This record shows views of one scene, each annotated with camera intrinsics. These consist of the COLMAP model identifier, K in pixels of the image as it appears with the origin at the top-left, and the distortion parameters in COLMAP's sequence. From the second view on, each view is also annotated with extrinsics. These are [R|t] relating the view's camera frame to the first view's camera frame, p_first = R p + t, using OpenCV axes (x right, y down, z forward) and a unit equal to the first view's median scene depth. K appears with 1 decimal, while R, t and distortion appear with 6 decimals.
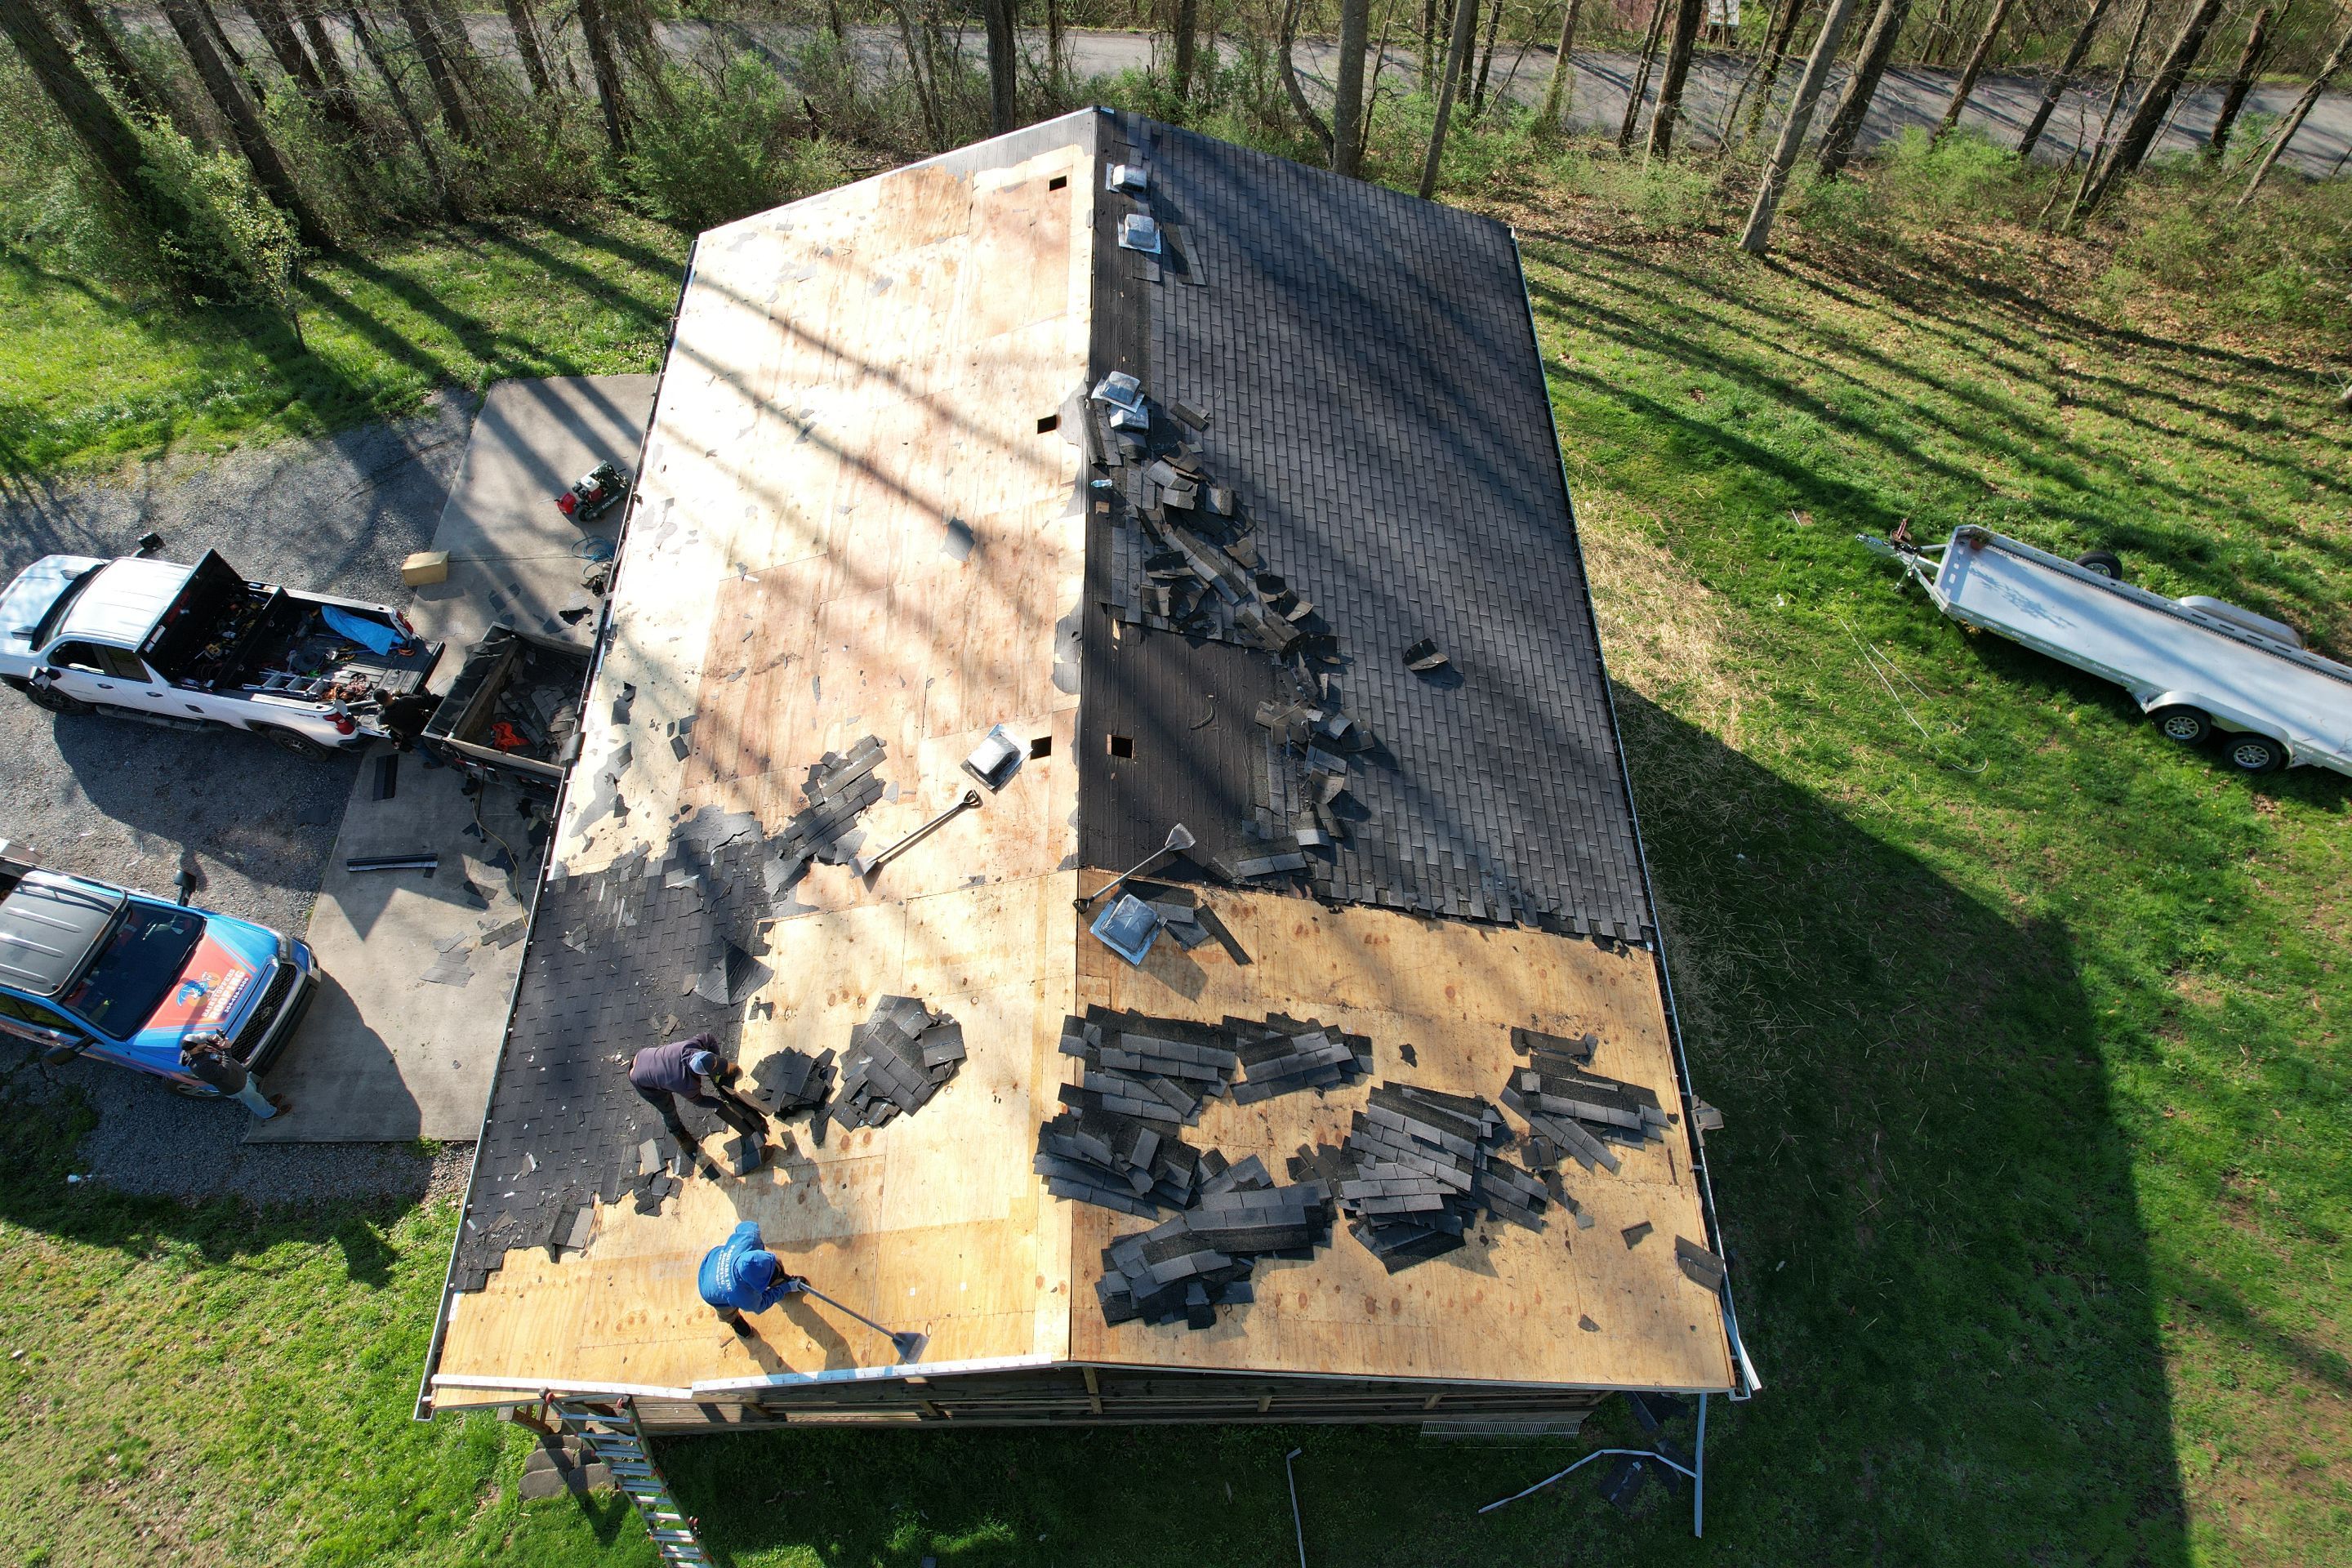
lens RADIAL K [[1510.4, 0, 1167.9], [0, 1510.4, 788.5], [0, 0, 1]] dist [-0.071052, 0.057313]
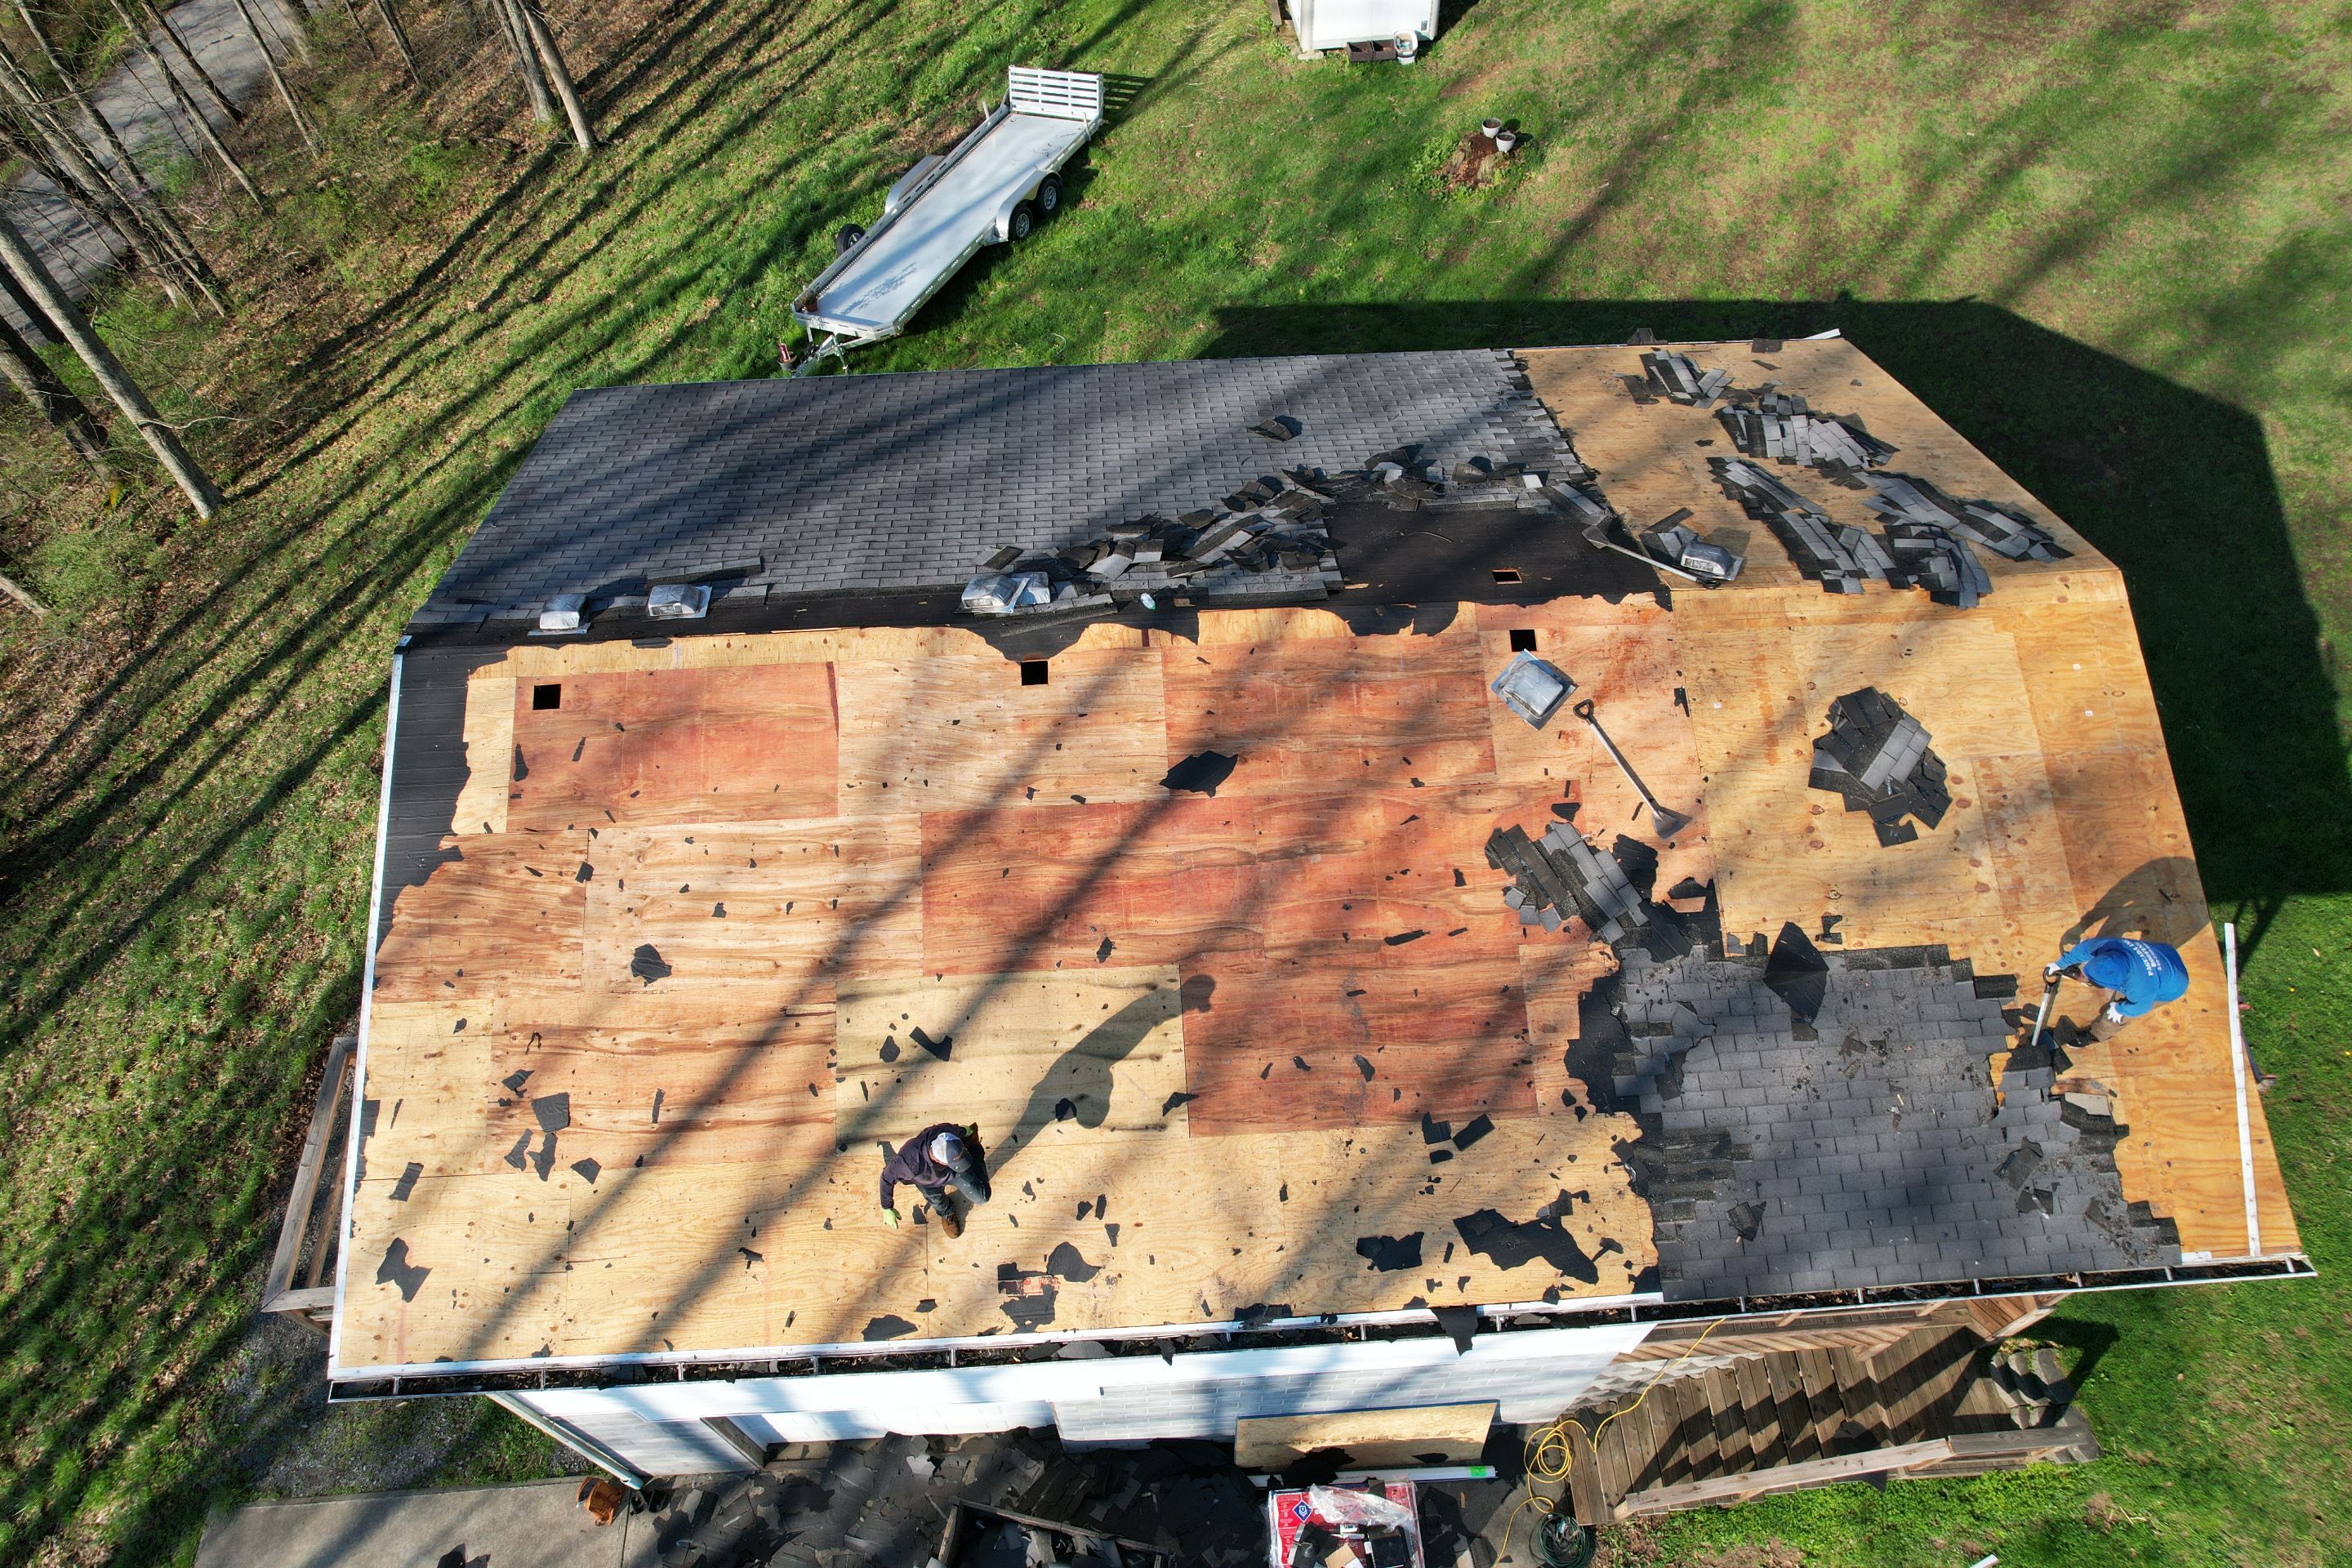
lens RADIAL K [[1510.4, 0, 1167.9], [0, 1510.4, 788.5], [0, 0, 1]] dist [-0.071052, 0.057313]
pose [[-0.046794, -0.816395, 0.575595, -0.621262], [0.851860, 0.268318, 0.449823, -0.552693], [-0.521675, 0.511375, 0.682898, 0.484451]]
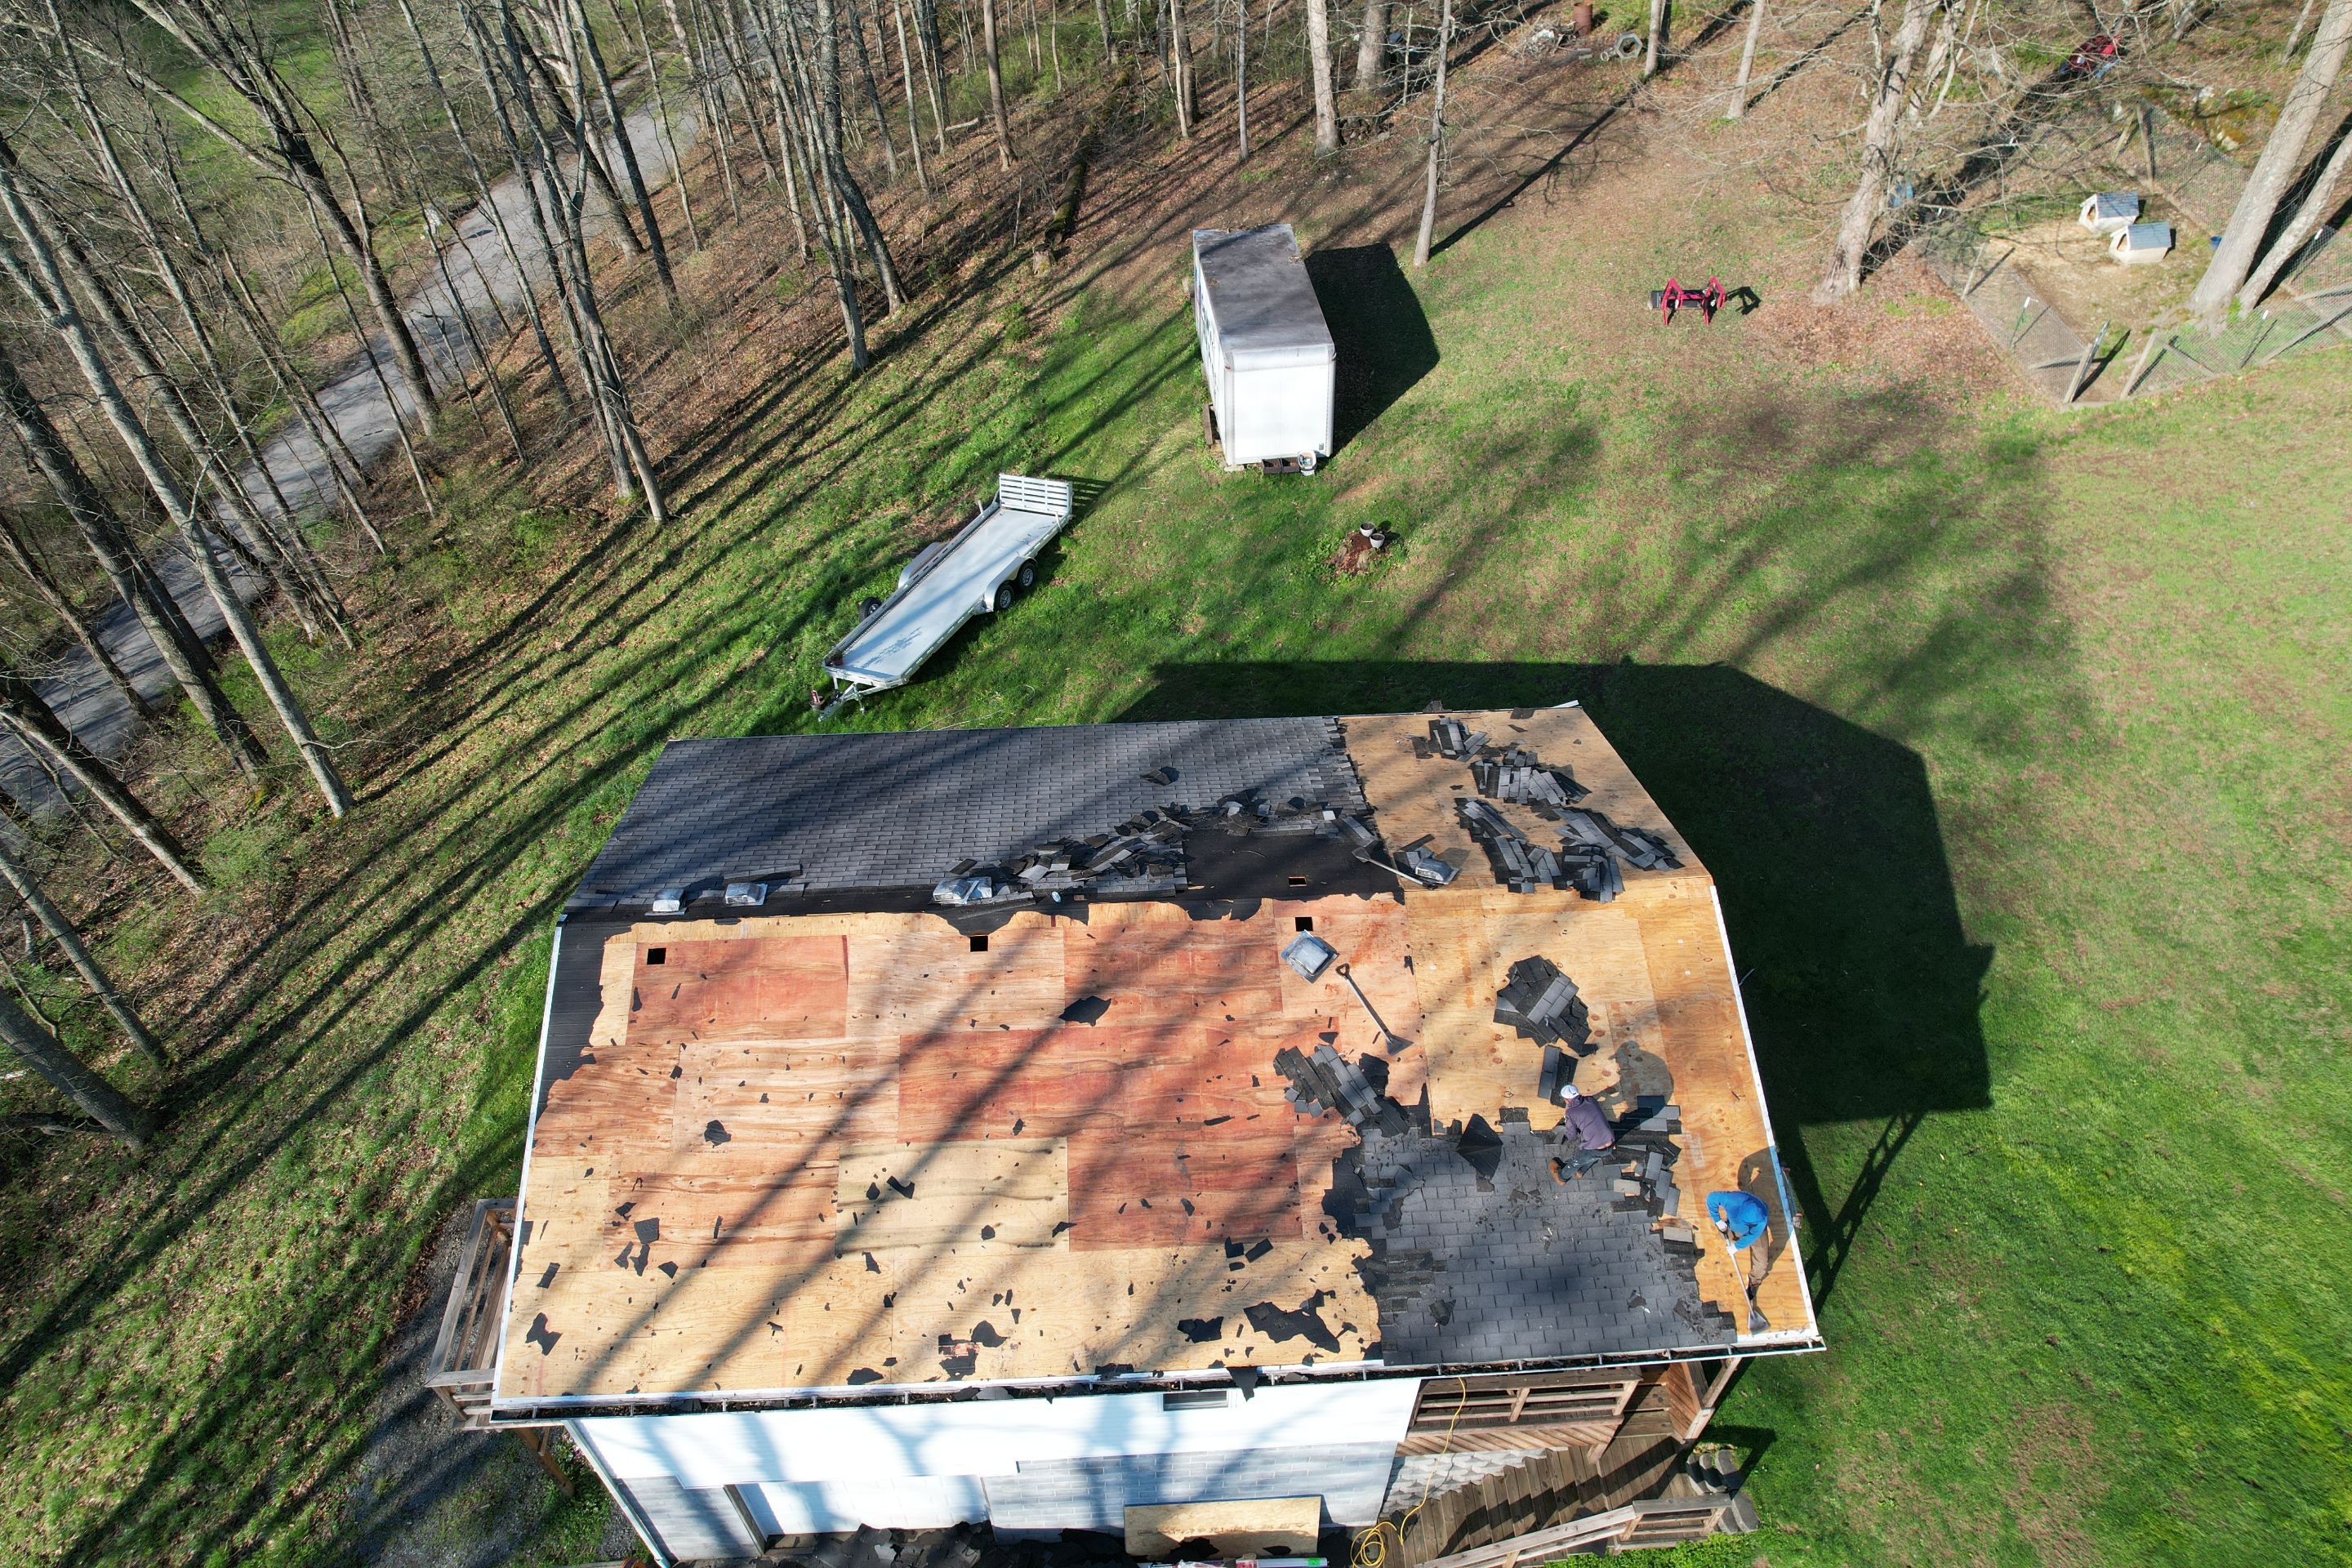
lens RADIAL K [[1510.4, 0, 1167.9], [0, 1510.4, 788.5], [0, 0, 1]] dist [-0.071052, 0.057313]
pose [[-0.039915, -0.693716, 0.719142, -0.909793], [0.851798, 0.352618, 0.387429, -0.657507], [-0.522348, 0.628028, 0.576831, 0.166888]]
